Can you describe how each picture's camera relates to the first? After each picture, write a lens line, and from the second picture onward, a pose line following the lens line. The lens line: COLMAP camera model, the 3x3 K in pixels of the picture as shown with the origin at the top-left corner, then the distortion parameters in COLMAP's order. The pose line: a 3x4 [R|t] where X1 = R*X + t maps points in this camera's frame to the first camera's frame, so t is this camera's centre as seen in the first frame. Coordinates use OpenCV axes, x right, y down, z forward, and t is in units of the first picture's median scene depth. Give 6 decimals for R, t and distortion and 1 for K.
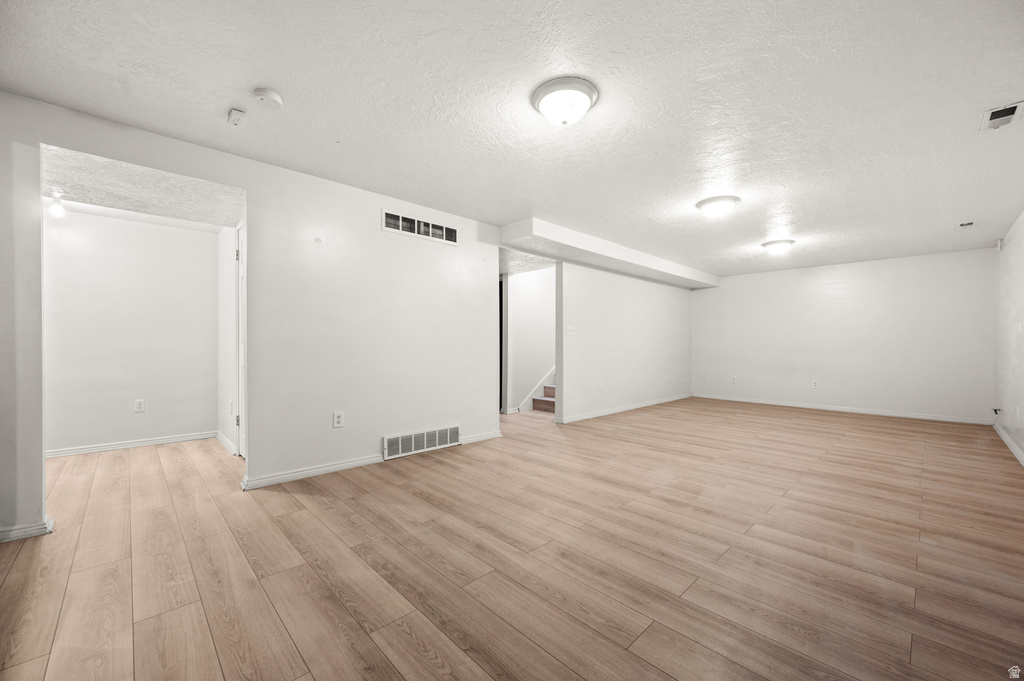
lens RADIAL K [[405.1, 0, 513.0], [0, 405.1, 349.3], [0, 0, 1]] dist [-0.001194, -0.000317]
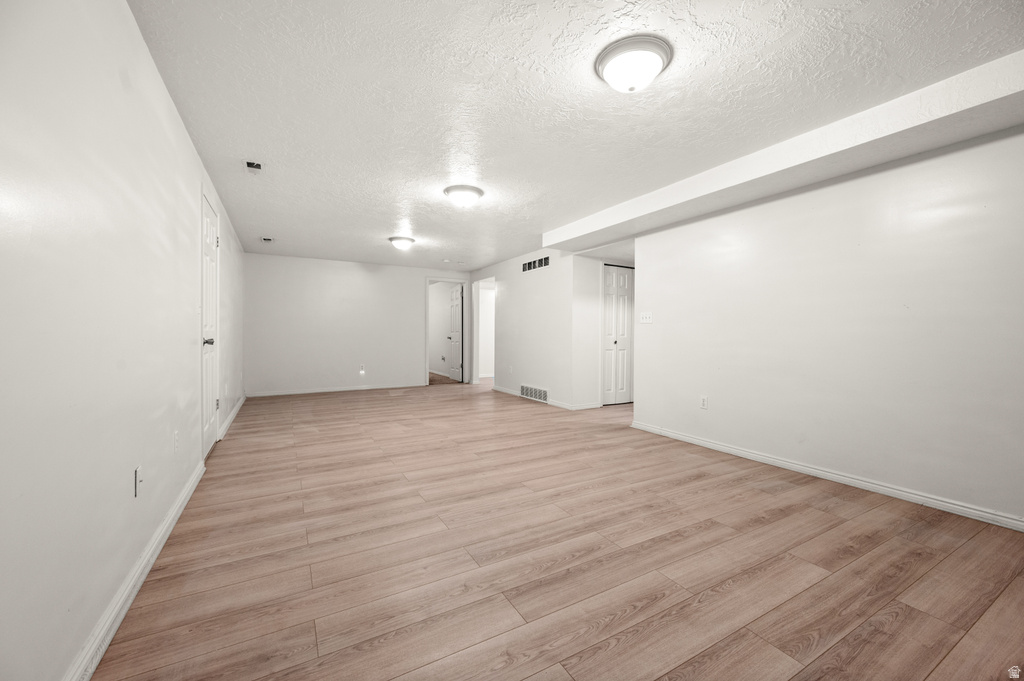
lens RADIAL K [[405.1, 0, 512.8], [0, 405.1, 333.8], [0, 0, 1]] dist [-0.001194, -0.000317]
pose [[-0.248595, -0.008026, -0.968574, 1.432610], [-0.017378, 0.999842, -0.003825, -0.007897], [0.968452, 0.015881, -0.248695, 1.358086]]
